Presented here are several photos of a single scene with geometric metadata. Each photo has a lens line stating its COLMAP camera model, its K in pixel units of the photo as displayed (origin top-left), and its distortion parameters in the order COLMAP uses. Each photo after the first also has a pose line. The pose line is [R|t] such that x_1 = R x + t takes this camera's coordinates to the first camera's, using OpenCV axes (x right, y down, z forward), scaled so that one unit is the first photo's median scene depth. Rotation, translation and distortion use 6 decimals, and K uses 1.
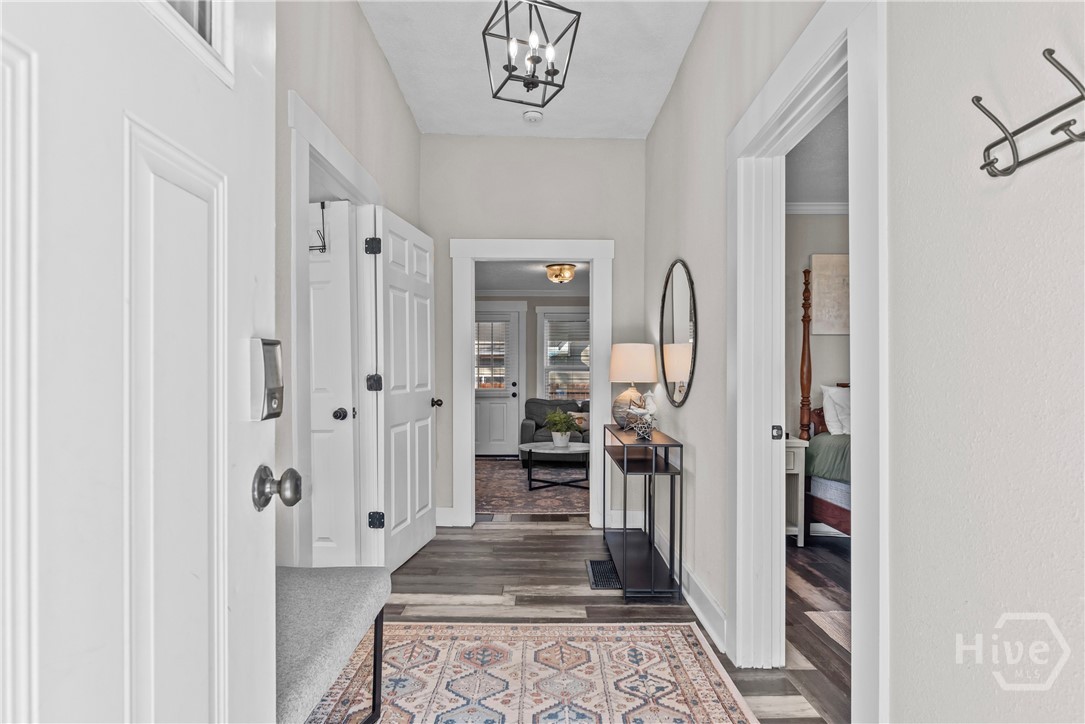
lens RADIAL K [[628.9, 0, 541.7], [0, 628.9, 376.9], [0, 0, 1]] dist [-0.001677, -0.000431]
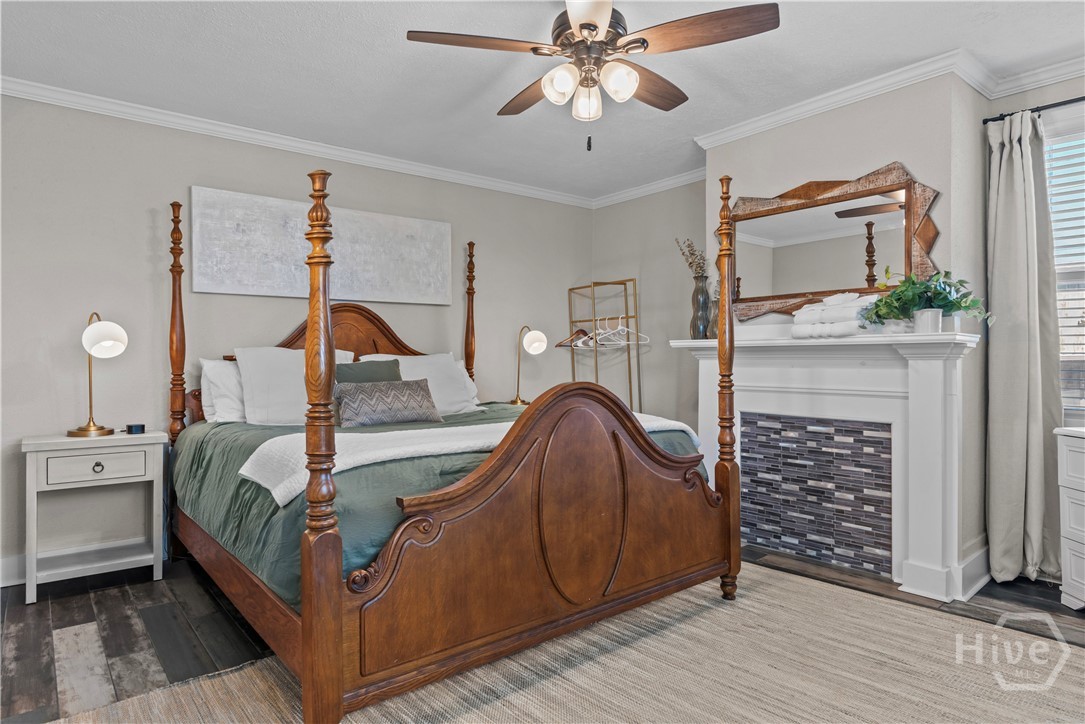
lens RADIAL K [[628.9, 0, 541.7], [0, 628.9, 376.9], [0, 0, 1]] dist [-0.001677, -0.000431]
pose [[0.769913, -0.025768, 0.637629, 0.277511], [0.005366, 0.999411, 0.033909, 0.012198], [-0.638127, -0.022686, 0.769597, 0.151423]]
